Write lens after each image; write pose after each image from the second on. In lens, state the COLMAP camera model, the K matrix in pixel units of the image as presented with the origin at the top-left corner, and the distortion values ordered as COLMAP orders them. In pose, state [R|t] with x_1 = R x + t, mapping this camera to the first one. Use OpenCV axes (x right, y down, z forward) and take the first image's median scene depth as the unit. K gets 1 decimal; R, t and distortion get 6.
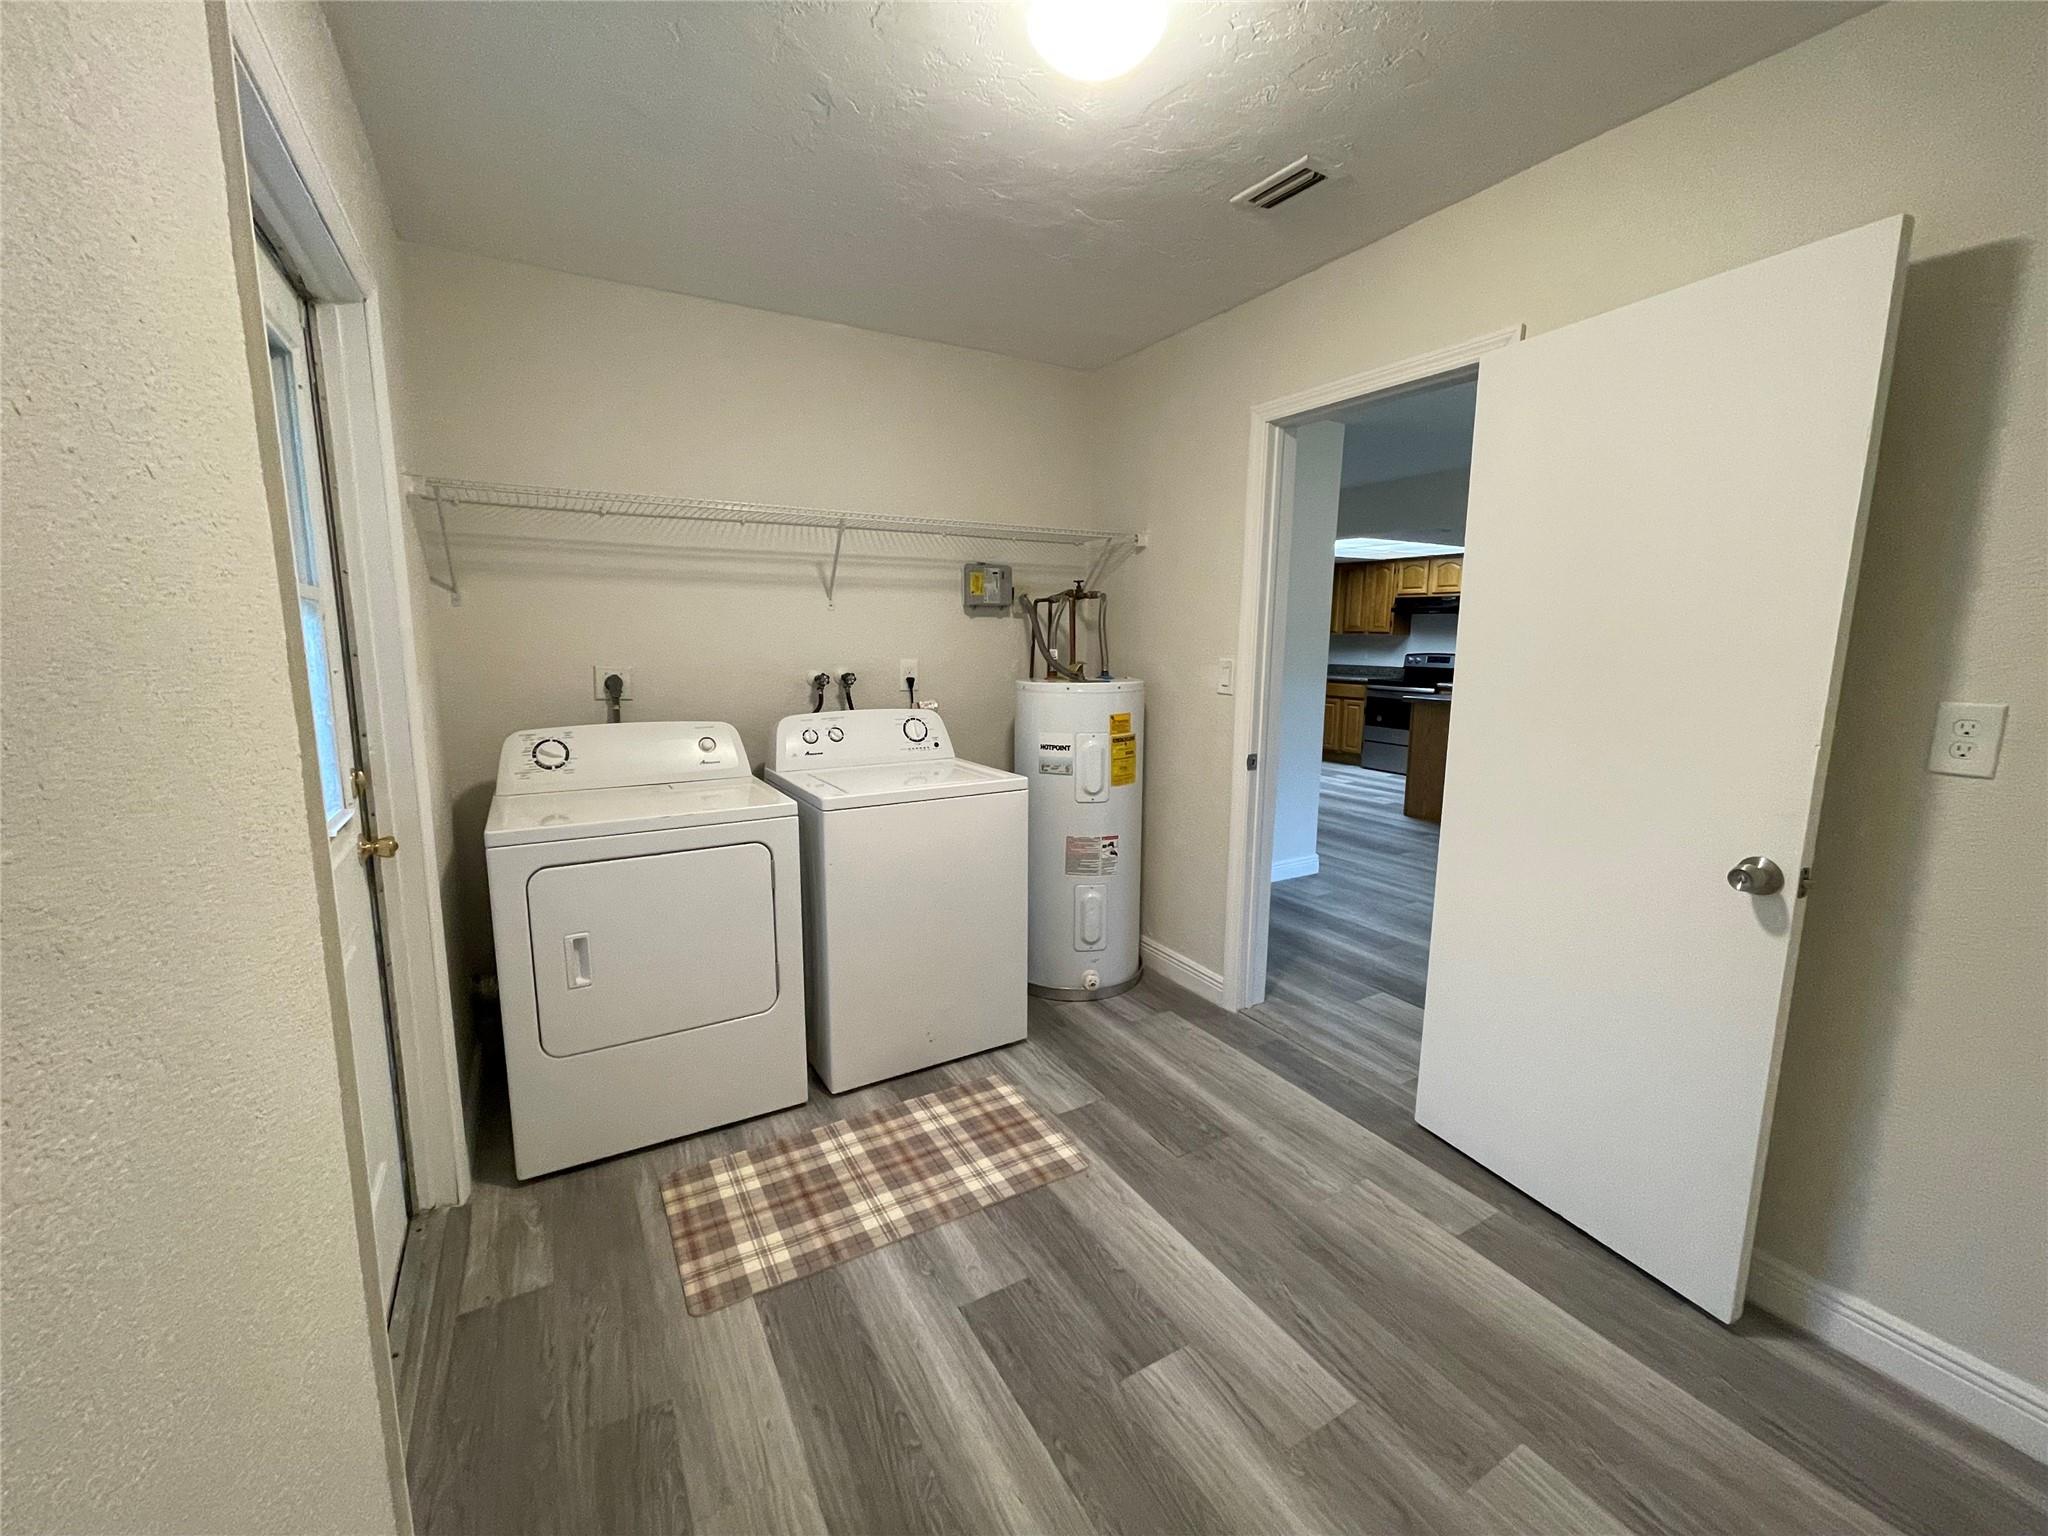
lens RADIAL K [[827.3, 0, 1018.3], [0, 827.3, 757.6], [0, 0, 1]] dist [0.000087, 0.000496]
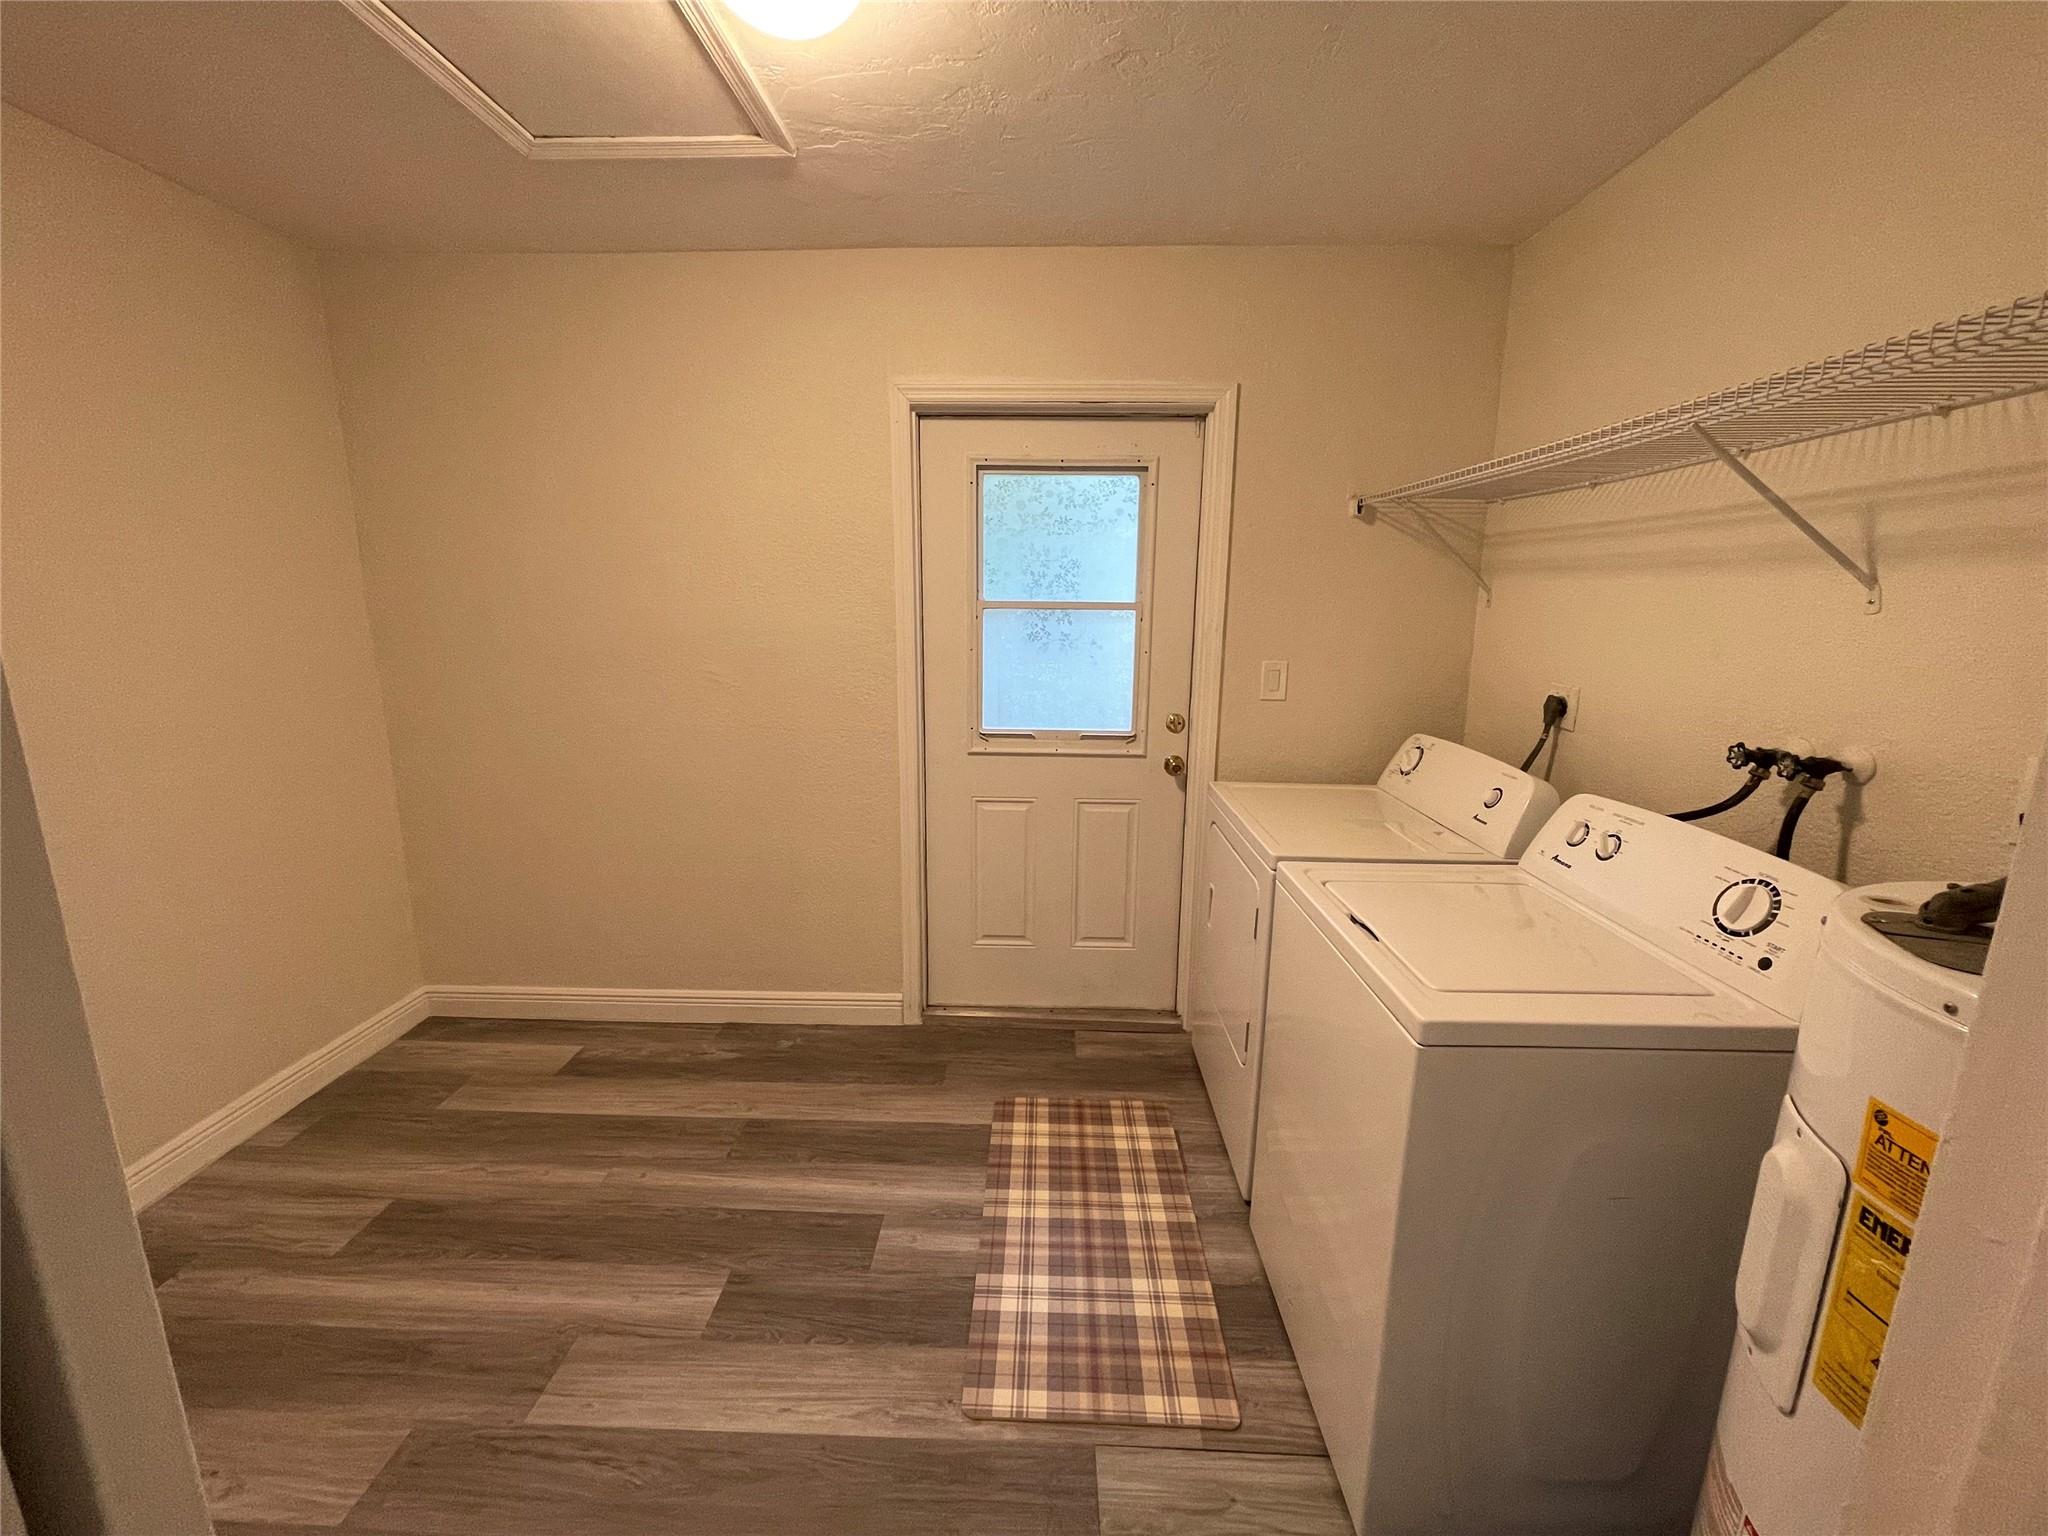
lens RADIAL K [[827.3, 0, 1026.4], [0, 827.3, 766.2], [0, 0, 1]] dist [0.000087, 0.000496]
pose [[-0.519231, 0.164594, -0.838635, 0.628777], [-0.138484, 0.952107, 0.272605, -0.260362], [0.843340, 0.257683, -0.471570, 1.391982]]
